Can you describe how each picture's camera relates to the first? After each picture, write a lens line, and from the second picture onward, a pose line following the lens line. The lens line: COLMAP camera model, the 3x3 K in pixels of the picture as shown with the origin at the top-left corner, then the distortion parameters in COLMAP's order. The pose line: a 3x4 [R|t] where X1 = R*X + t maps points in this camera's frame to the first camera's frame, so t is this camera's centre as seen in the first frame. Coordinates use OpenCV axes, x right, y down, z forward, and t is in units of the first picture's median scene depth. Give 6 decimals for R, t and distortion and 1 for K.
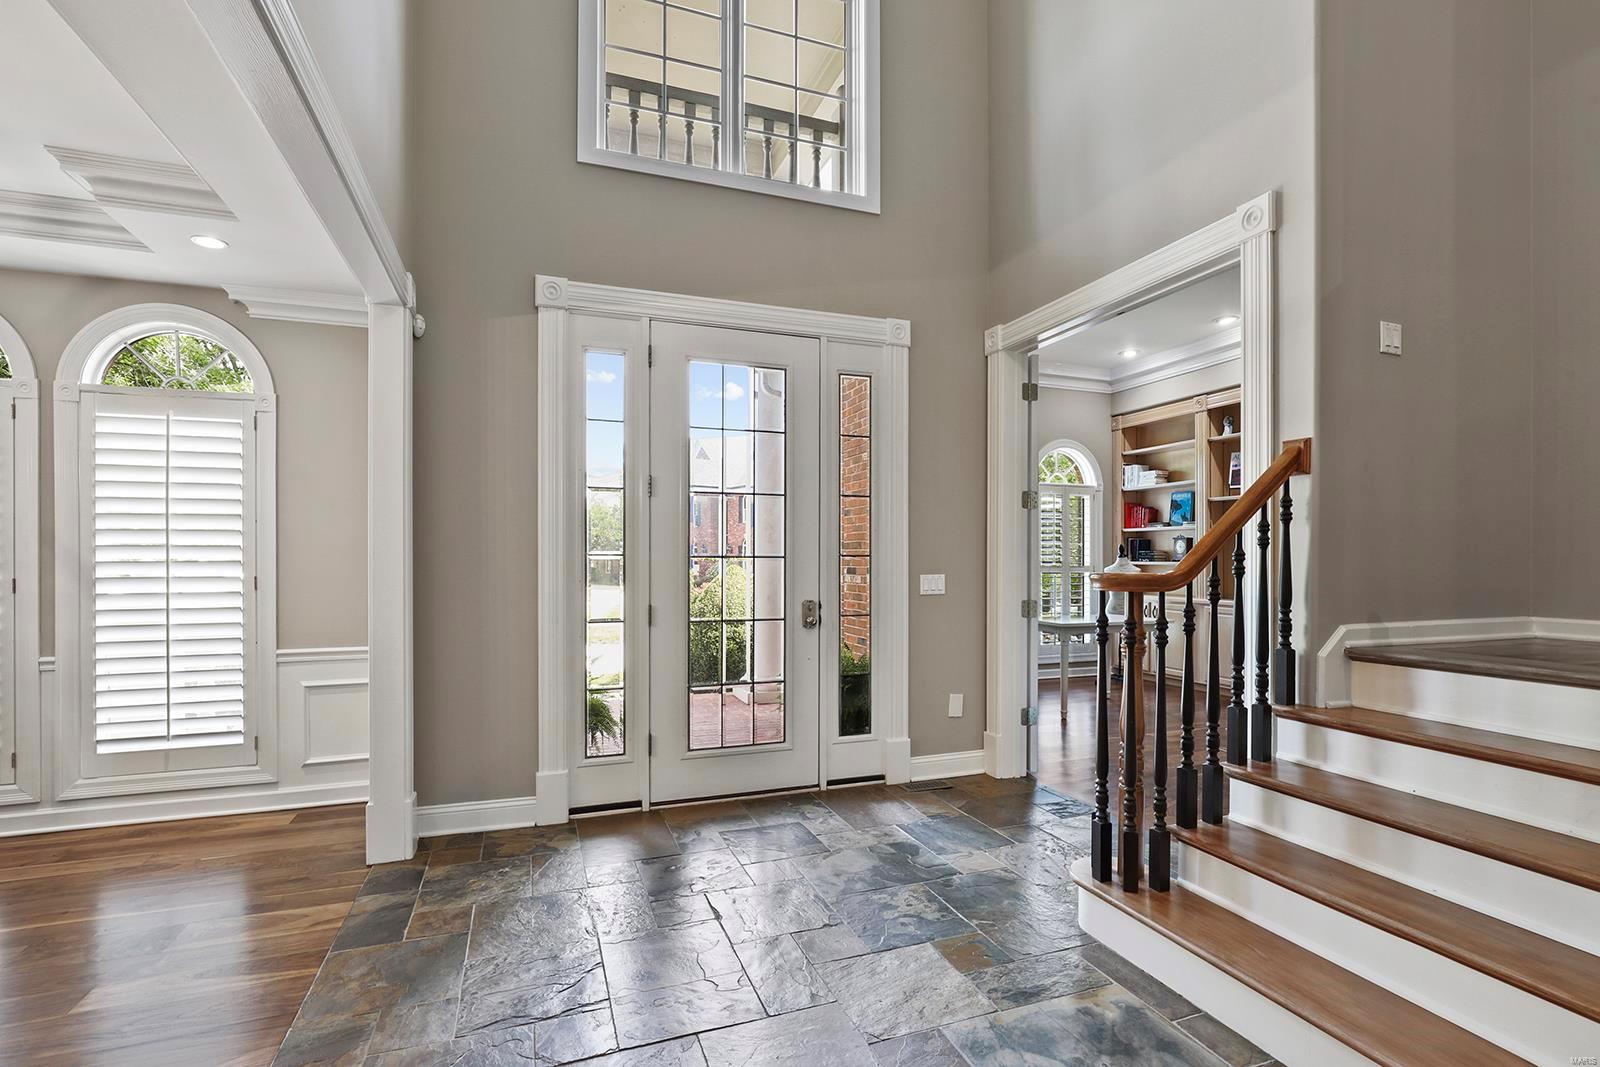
lens RADIAL K [[738.8, 0, 799.2], [0, 738.8, 558.2], [0, 0, 1]] dist [-0.007179, 0.003167]
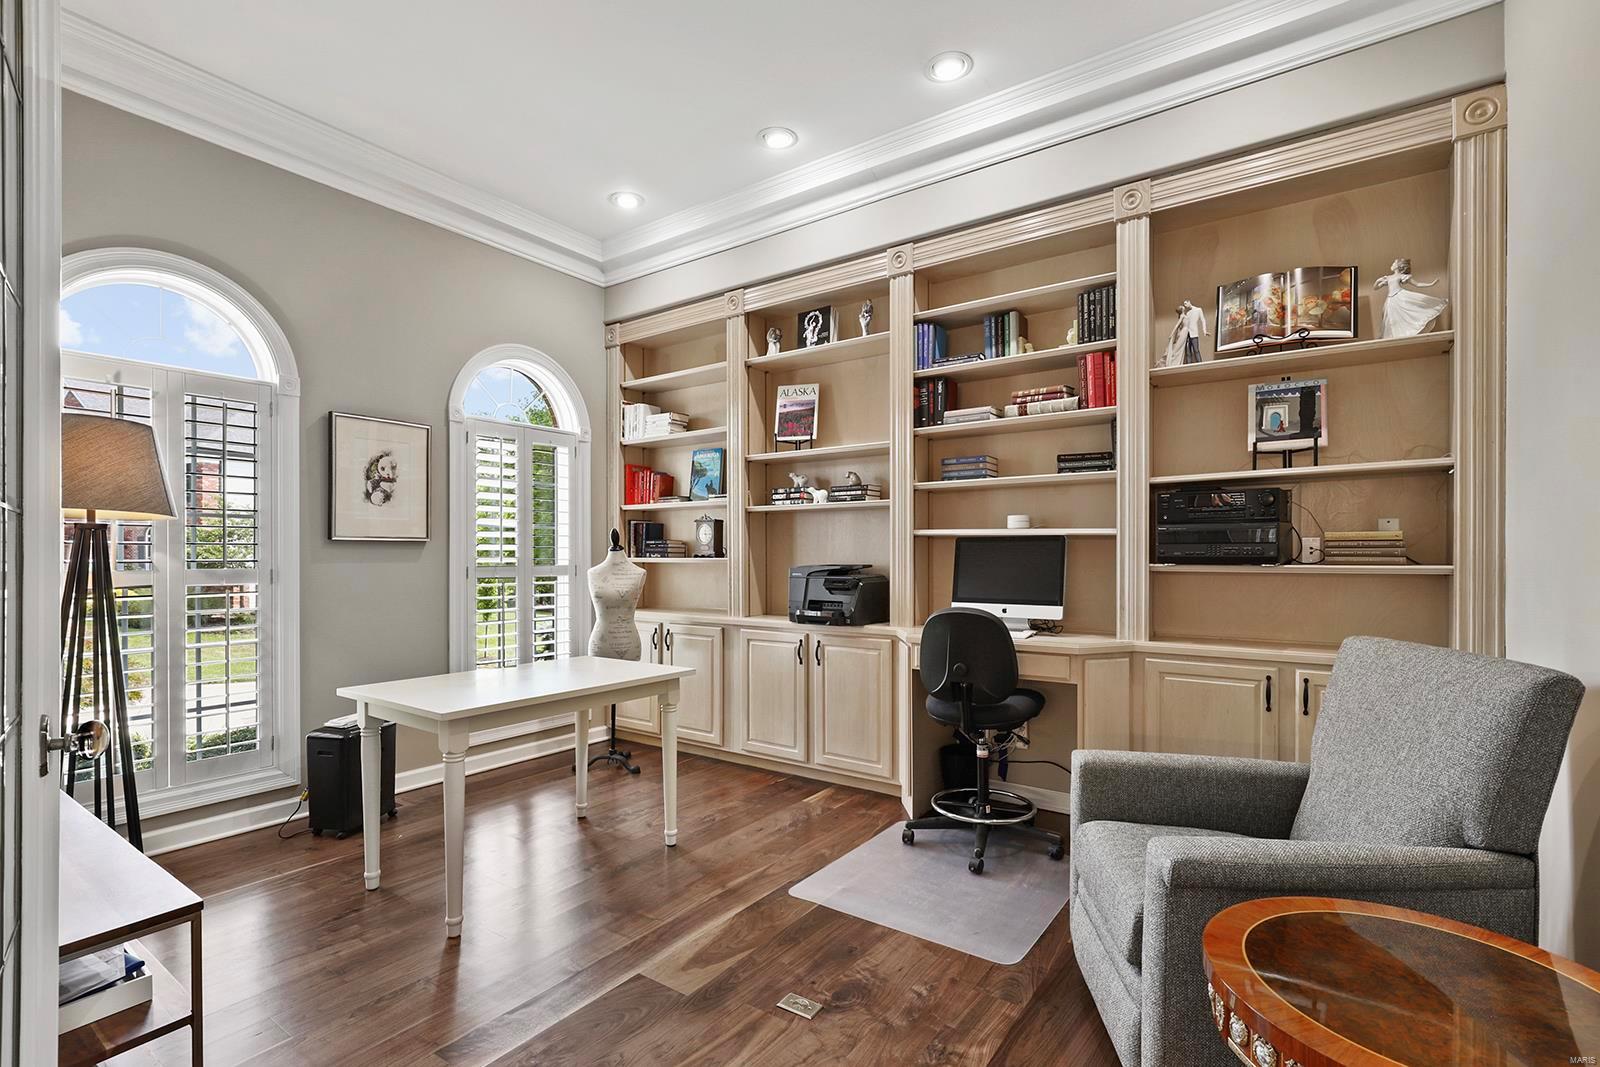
lens RADIAL K [[738.8, 0, 802.5], [0, 738.8, 551.9], [0, 0, 1]] dist [-0.007179, 0.003167]
pose [[0.815359, -0.000997, 0.578955, 0.204523], [0.002375, 0.999996, -0.001623, 0.001194], [-0.578951, 0.002699, 0.815358, 0.408416]]
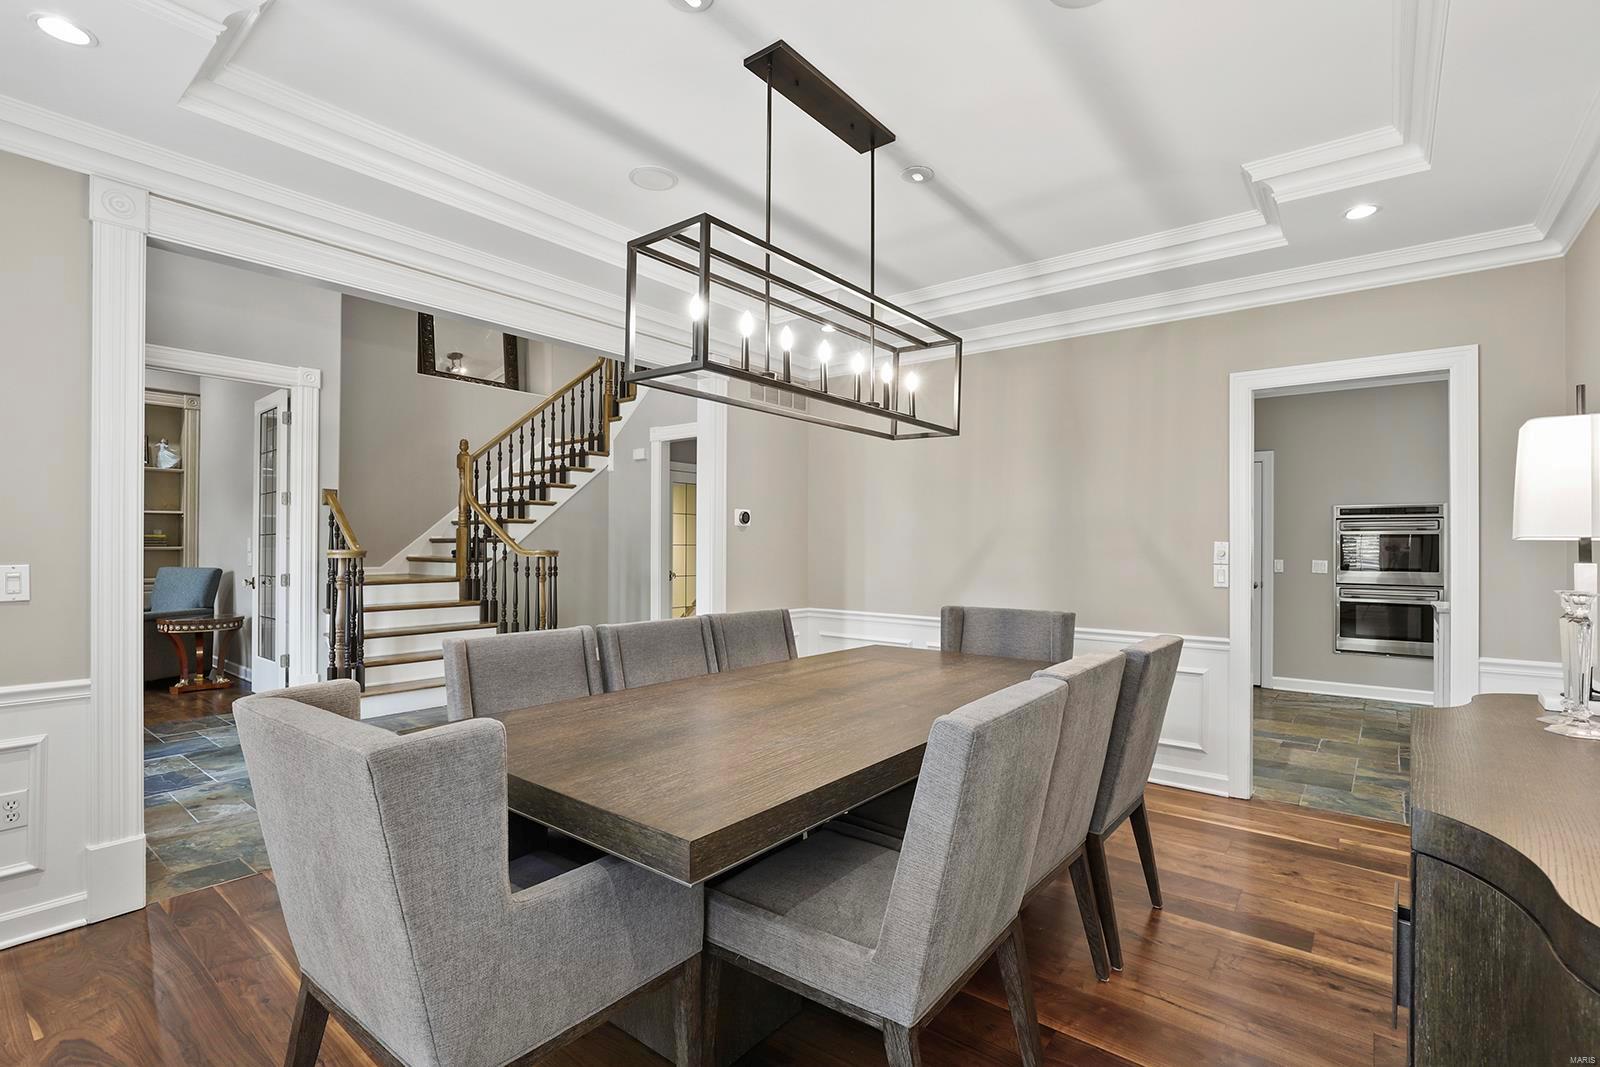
lens RADIAL K [[738.8, 0, 800.1], [0, 738.8, 540.2], [0, 0, 1]] dist [-0.007179, 0.003167]
pose [[-0.518208, 0.000810, 0.855254, -0.632329], [-0.004642, 0.999982, -0.003760, -0.001711], [-0.855242, -0.005918, -0.518195, 0.311838]]
